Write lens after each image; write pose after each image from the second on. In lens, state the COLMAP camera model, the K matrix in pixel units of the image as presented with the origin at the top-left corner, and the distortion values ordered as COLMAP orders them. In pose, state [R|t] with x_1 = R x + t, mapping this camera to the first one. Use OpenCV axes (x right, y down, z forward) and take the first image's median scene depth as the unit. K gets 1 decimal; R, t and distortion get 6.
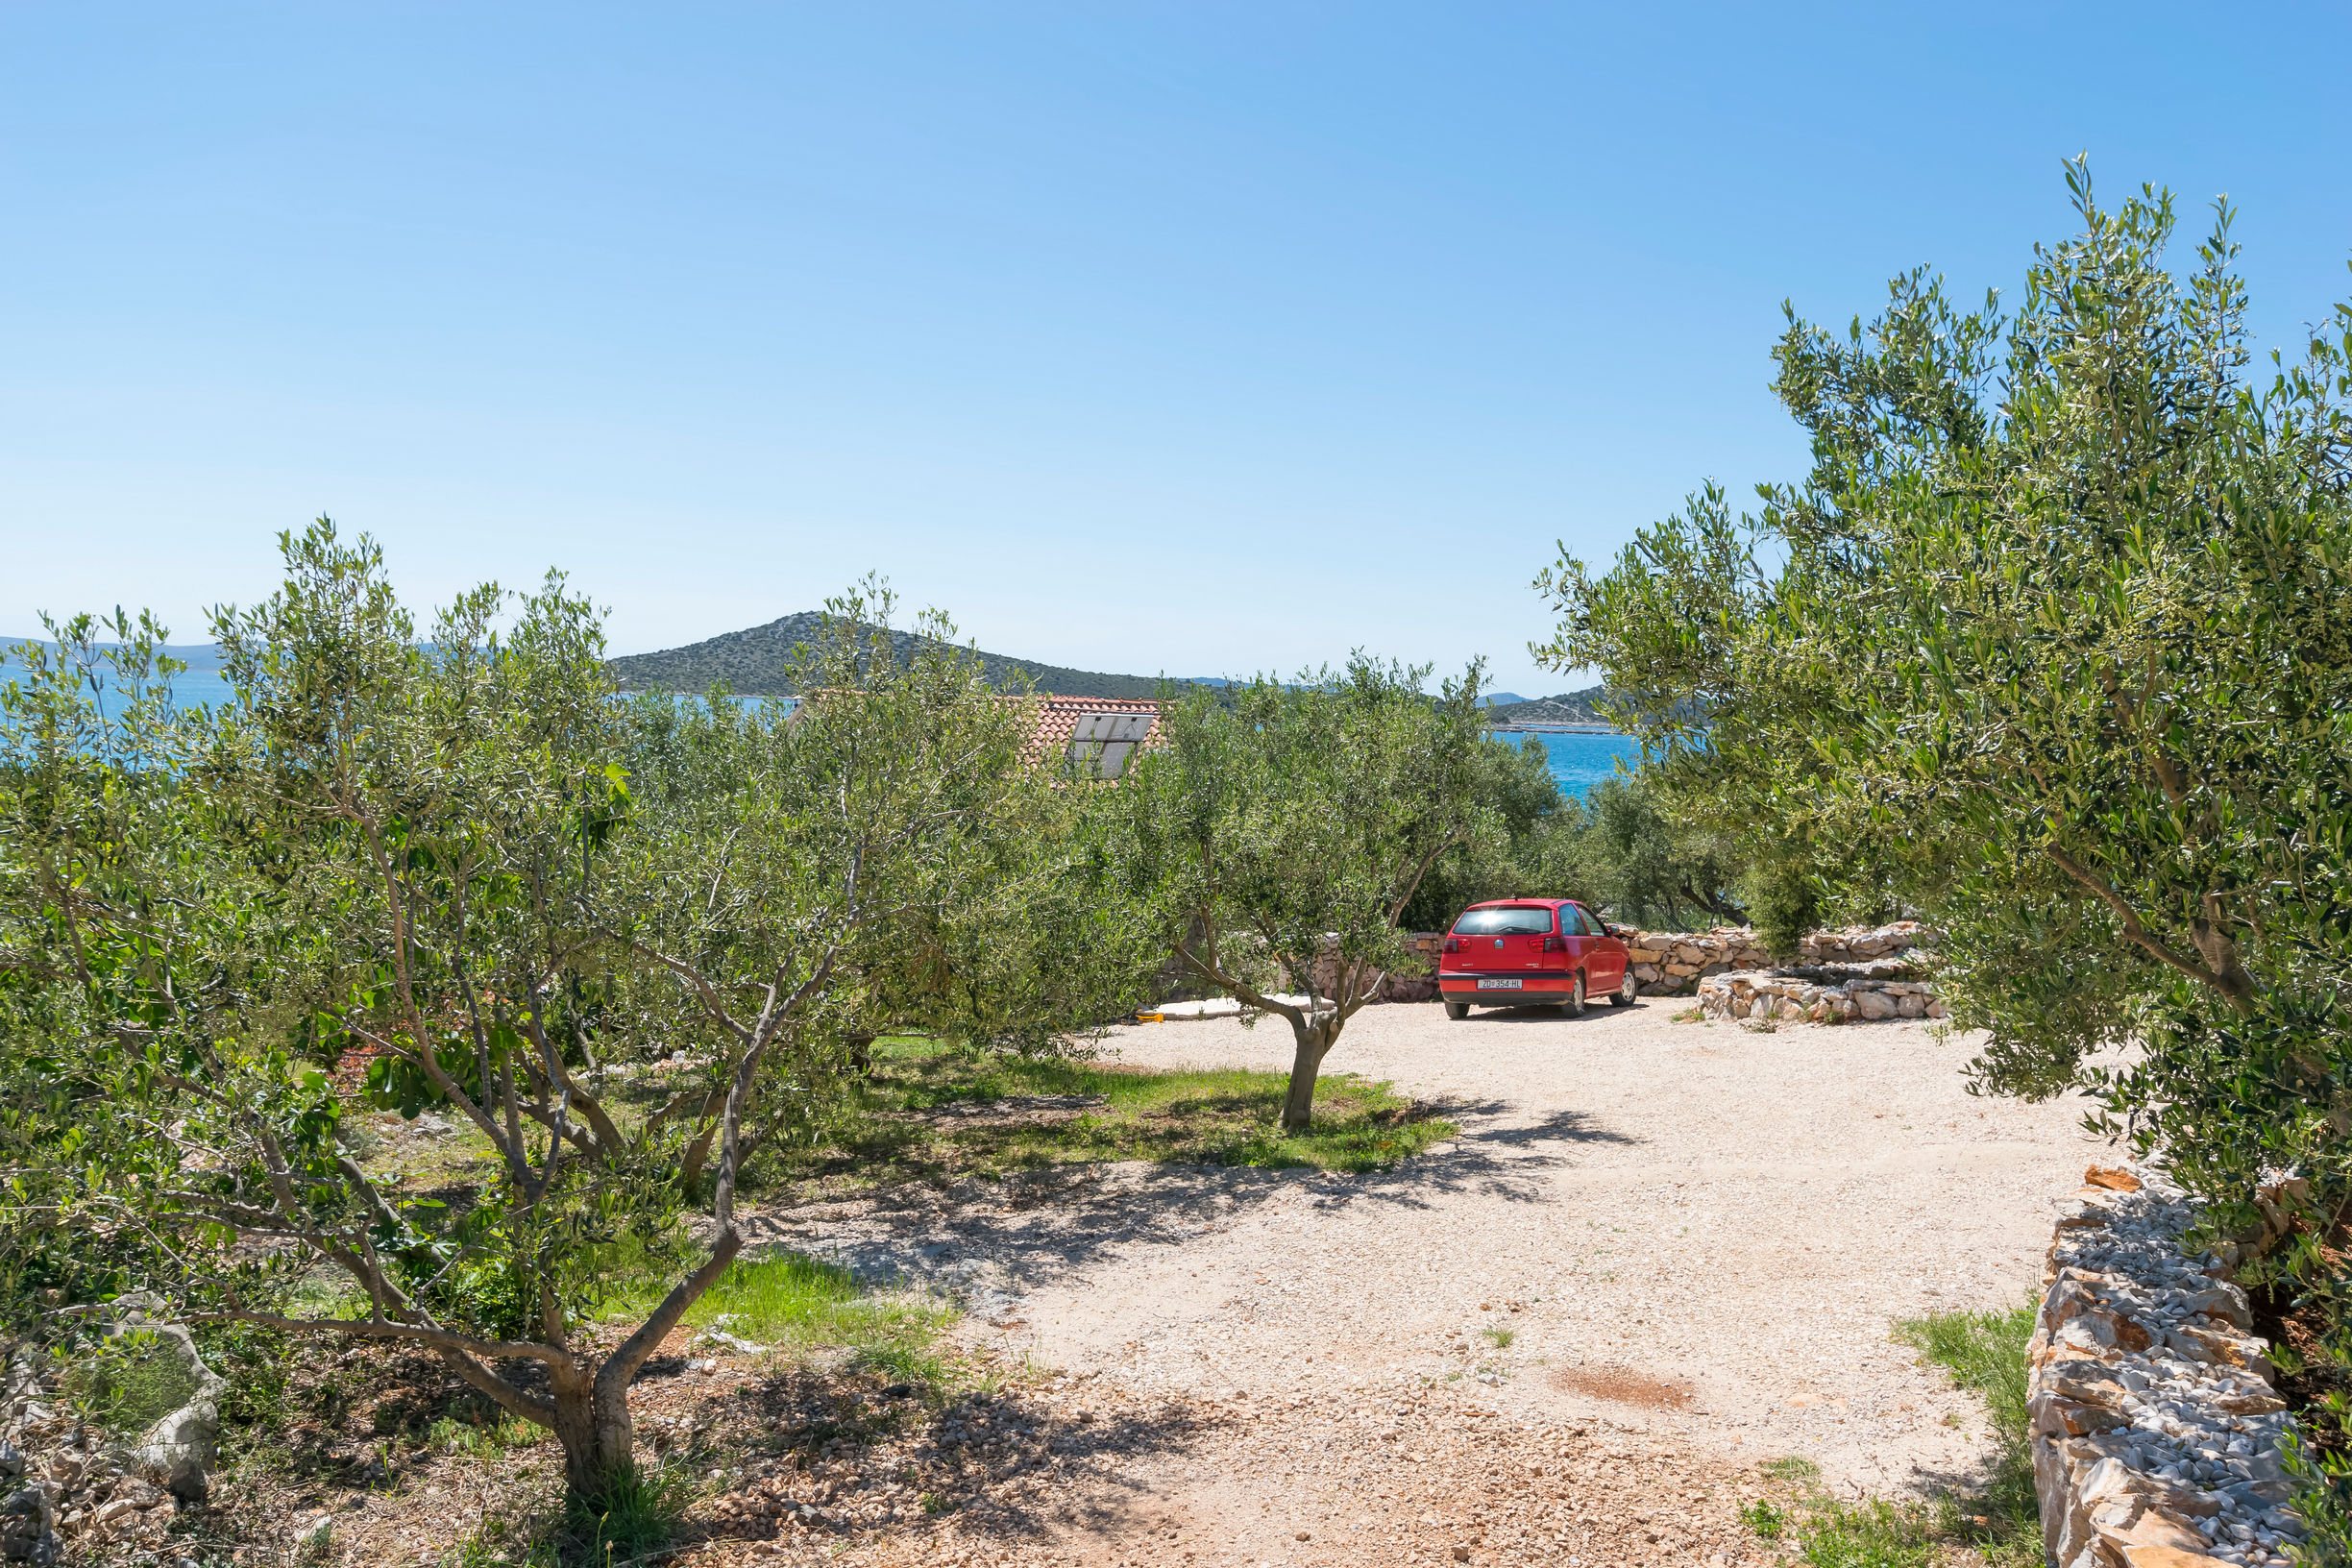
lens RADIAL K [[1766.9, 0, 1176.0], [0, 1766.9, 784.0], [0, 0, 1]] dist [0.003816, 0.000350]
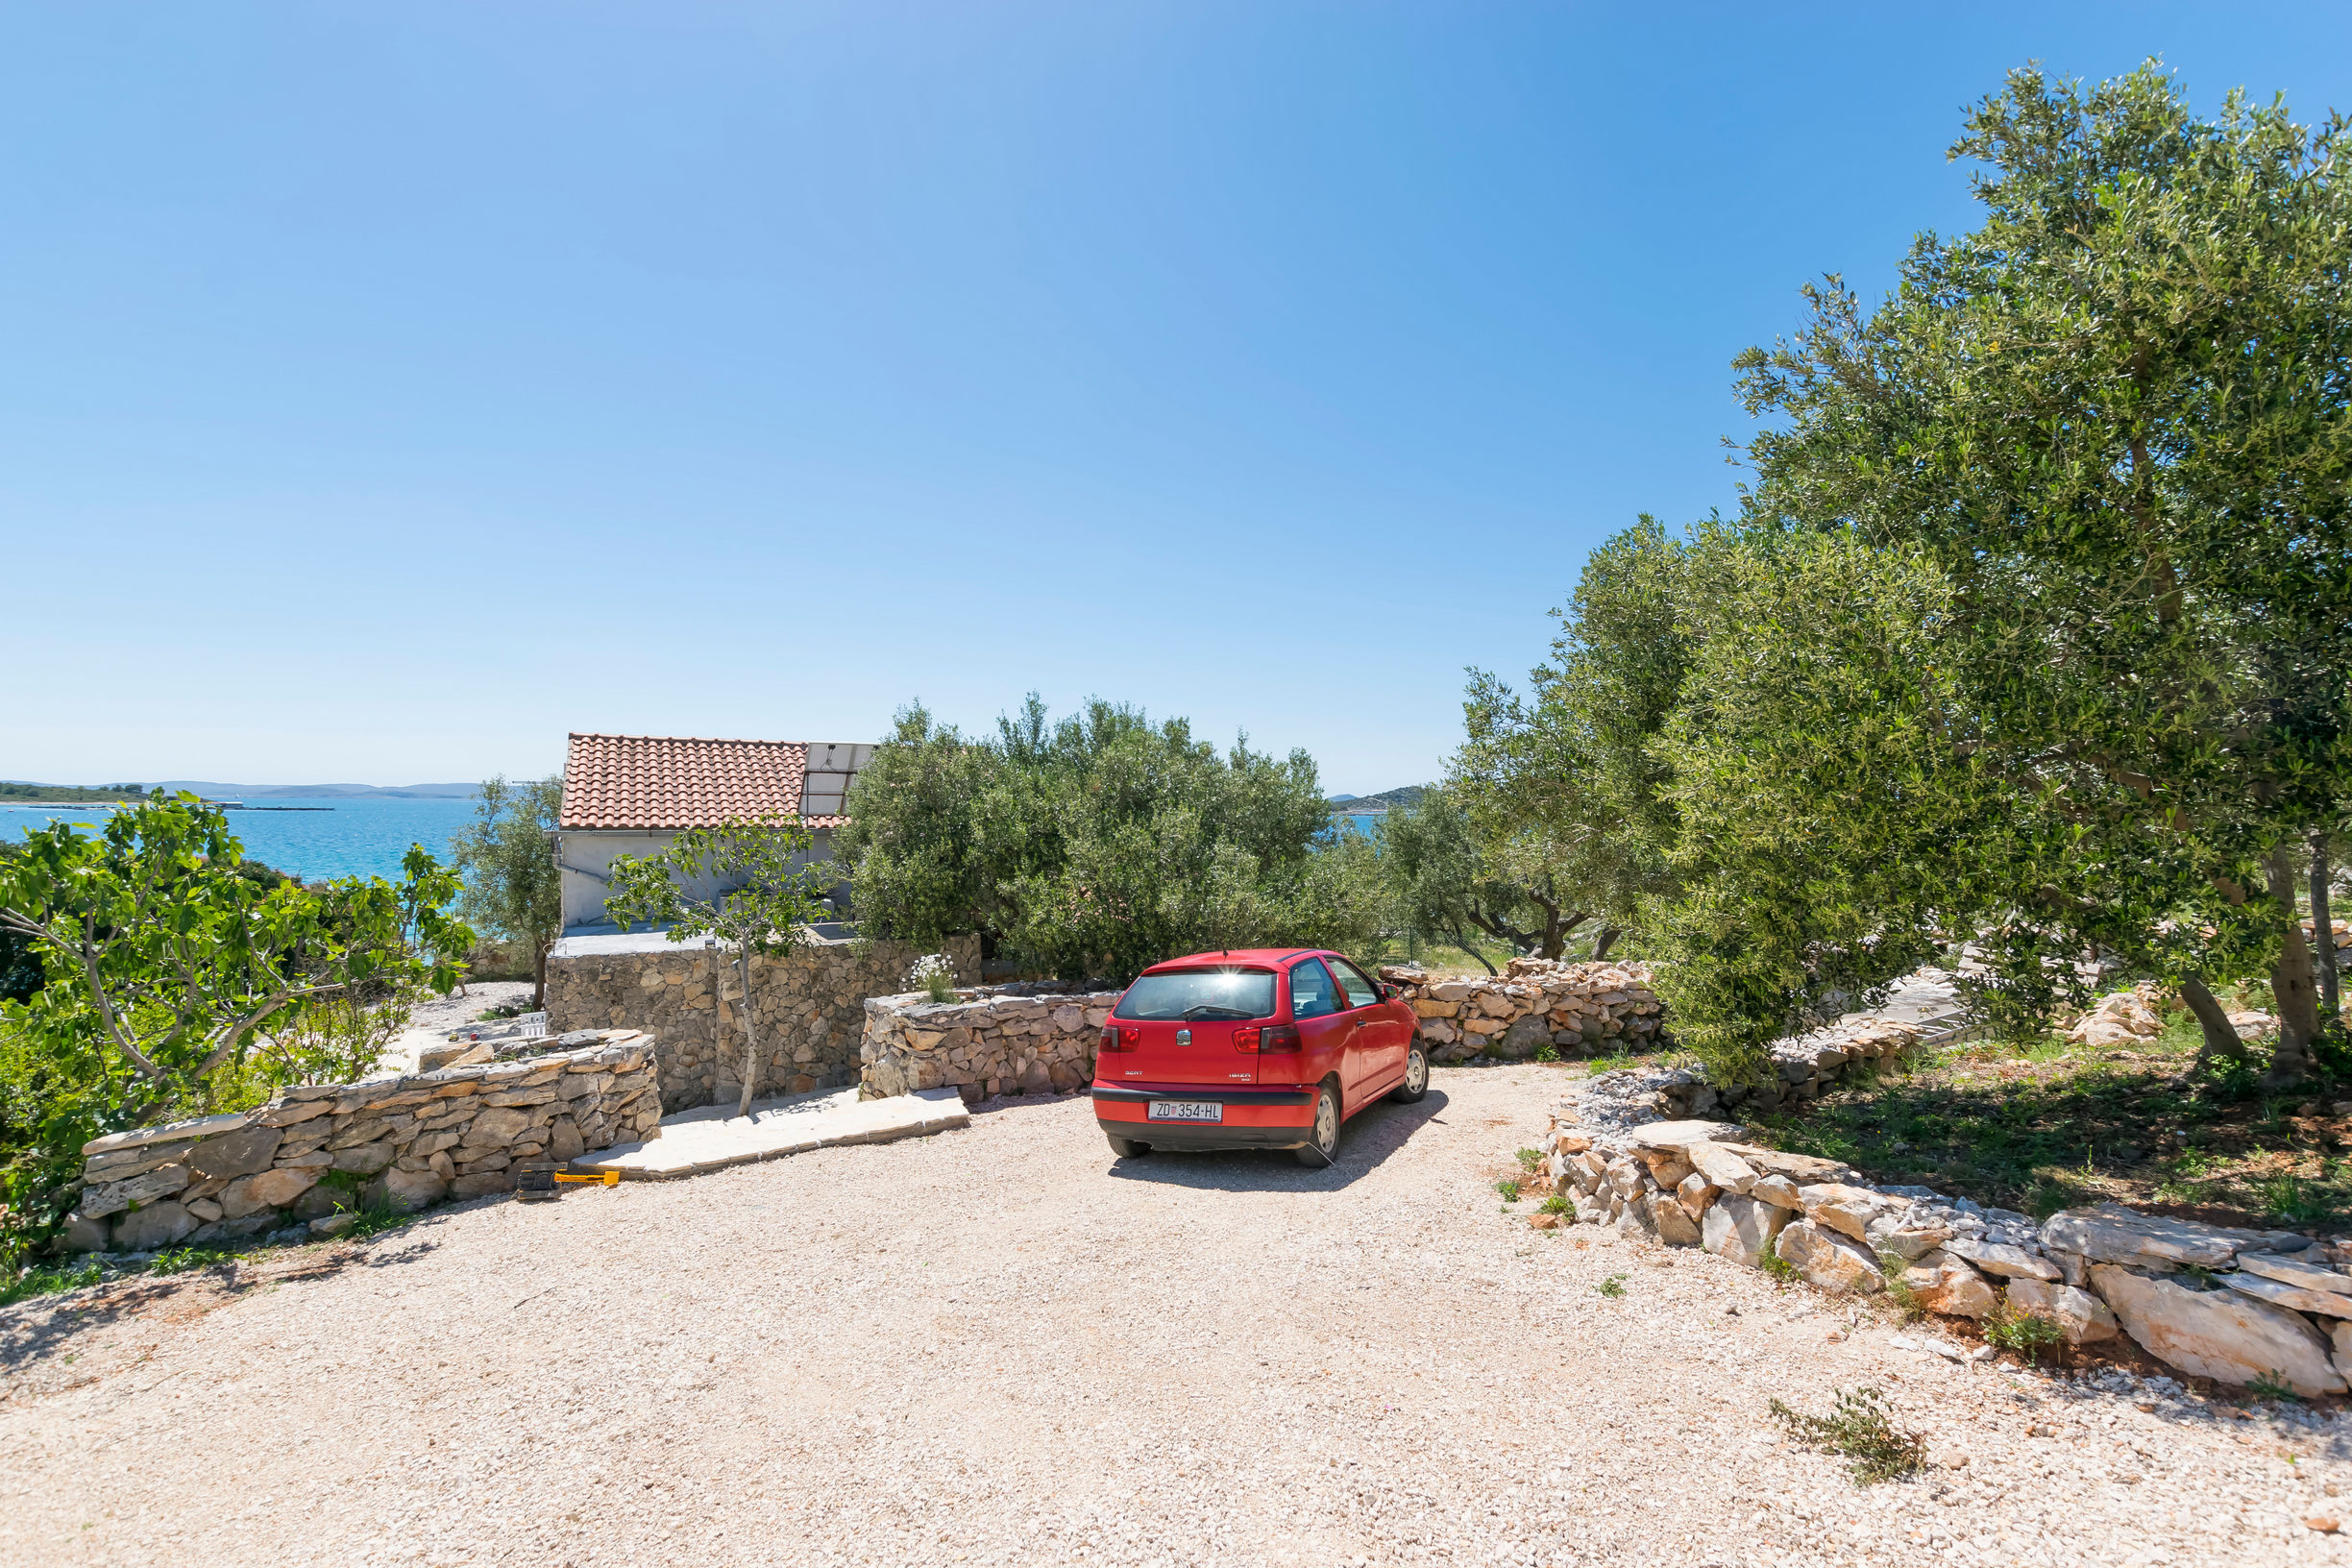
lens RADIAL K [[1000.8, 0, 1176.0], [0, 1000.8, 784.0], [0, 0, 1]] dist [0.001603, -0.000103]
pose [[0.999598, -0.024244, 0.014689, 0.174041], [0.025191, 0.997355, -0.068173, 0.030722], [-0.012997, 0.068516, 0.997565, 0.660112]]
